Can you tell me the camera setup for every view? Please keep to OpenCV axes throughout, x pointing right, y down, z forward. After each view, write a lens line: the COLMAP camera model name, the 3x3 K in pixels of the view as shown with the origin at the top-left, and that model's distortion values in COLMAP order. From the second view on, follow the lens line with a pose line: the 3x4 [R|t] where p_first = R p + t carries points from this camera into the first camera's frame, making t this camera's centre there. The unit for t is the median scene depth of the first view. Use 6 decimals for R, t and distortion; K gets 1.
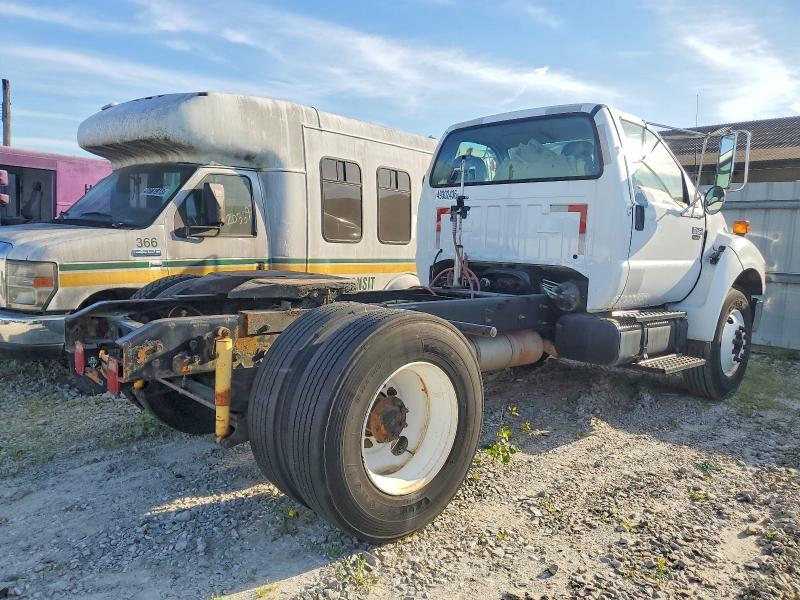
lens RADIAL K [[625.7, 0, 400.0], [0, 625.7, 300.0], [0, 0, 1]] dist [0.025726, 0.000057]
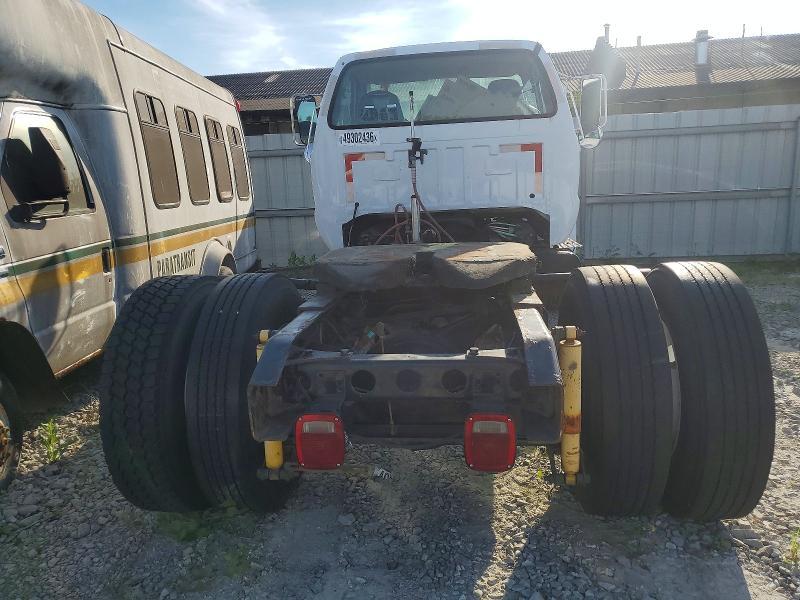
lens RADIAL K [[613.6, 0, 400.0], [0, 613.6, 300.0], [0, 0, 1]] dist [-0.003498, -0.000046]
pose [[0.736517, -0.194196, 0.647943, -0.455014], [0.136224, 0.980860, 0.139129, -0.057750], [-0.662559, -0.014205, 0.748875, 0.322581]]
